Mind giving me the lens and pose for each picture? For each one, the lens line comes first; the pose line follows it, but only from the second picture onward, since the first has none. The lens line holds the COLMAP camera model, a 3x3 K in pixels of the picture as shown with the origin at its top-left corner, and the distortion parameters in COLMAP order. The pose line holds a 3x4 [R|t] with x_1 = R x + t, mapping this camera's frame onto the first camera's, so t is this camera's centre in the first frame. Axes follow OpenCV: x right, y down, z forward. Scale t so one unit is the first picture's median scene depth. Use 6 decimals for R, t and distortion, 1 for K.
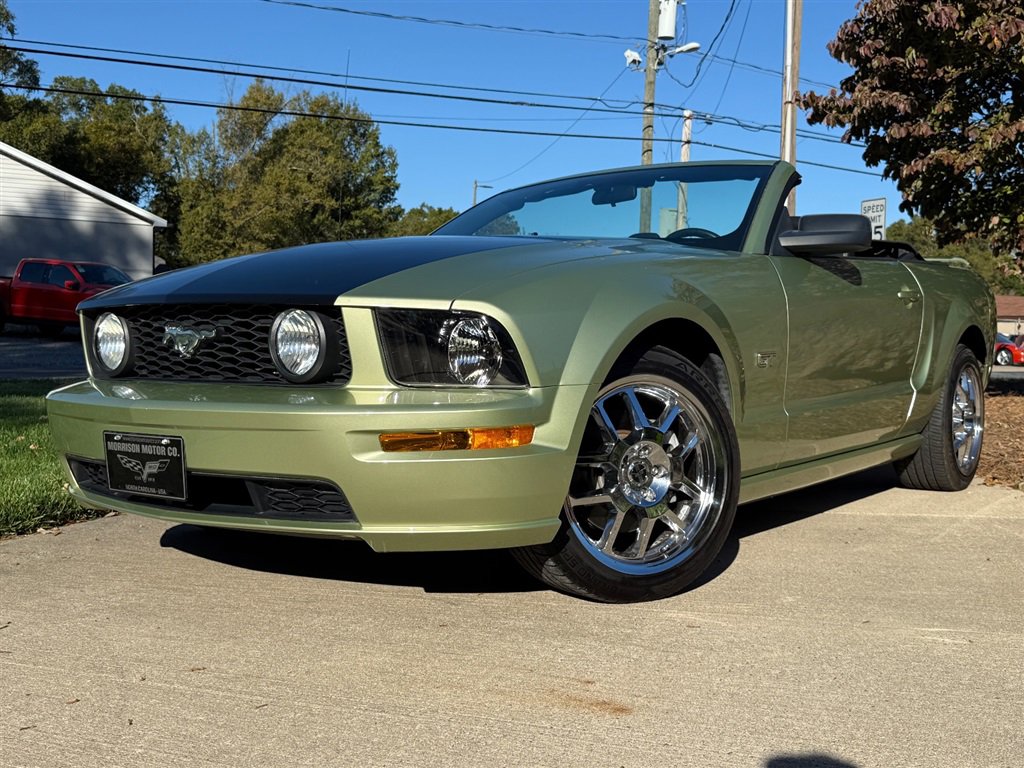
lens RADIAL K [[1102.8, 0, 510.1], [0, 1102.8, 389.2], [0, 0, 1]] dist [0.202190, -0.499189]
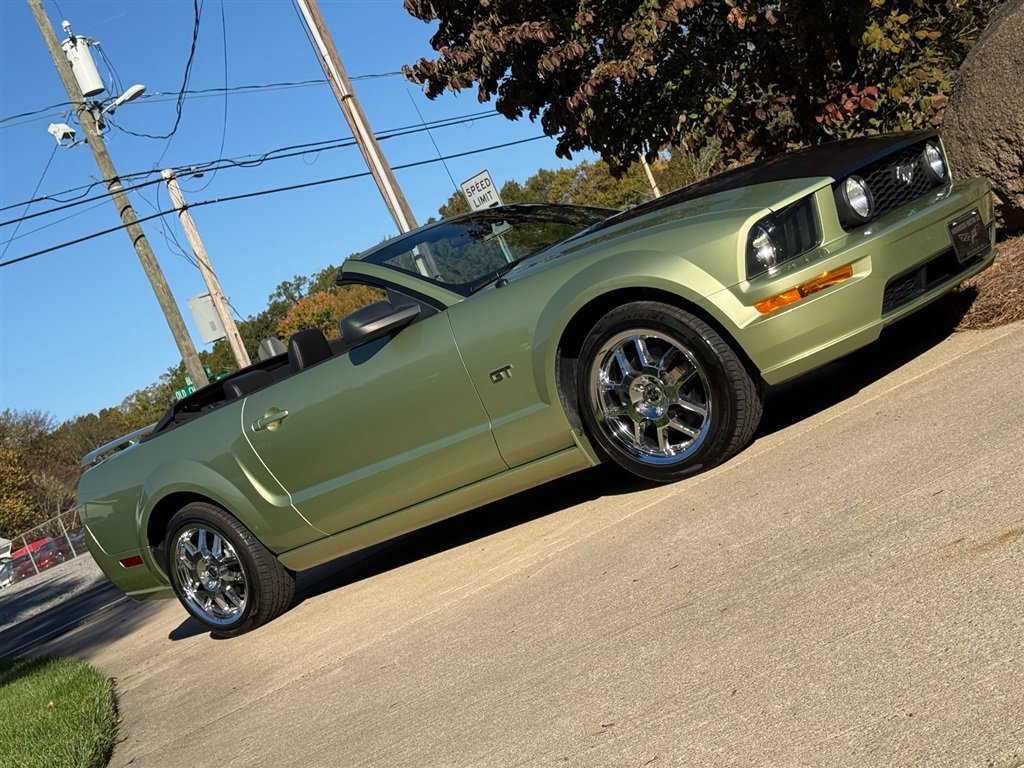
lens RADIAL K [[1529.4, 0, 504.2], [0, 1529.4, 388.4], [0, 0, 1]] dist [0.219669, -0.498816]
pose [[0.852588, -0.401838, 0.334095, -0.171051], [0.432793, 0.901261, -0.020452, 0.001094], [-0.292889, 0.162031, 0.942317, -0.045934]]
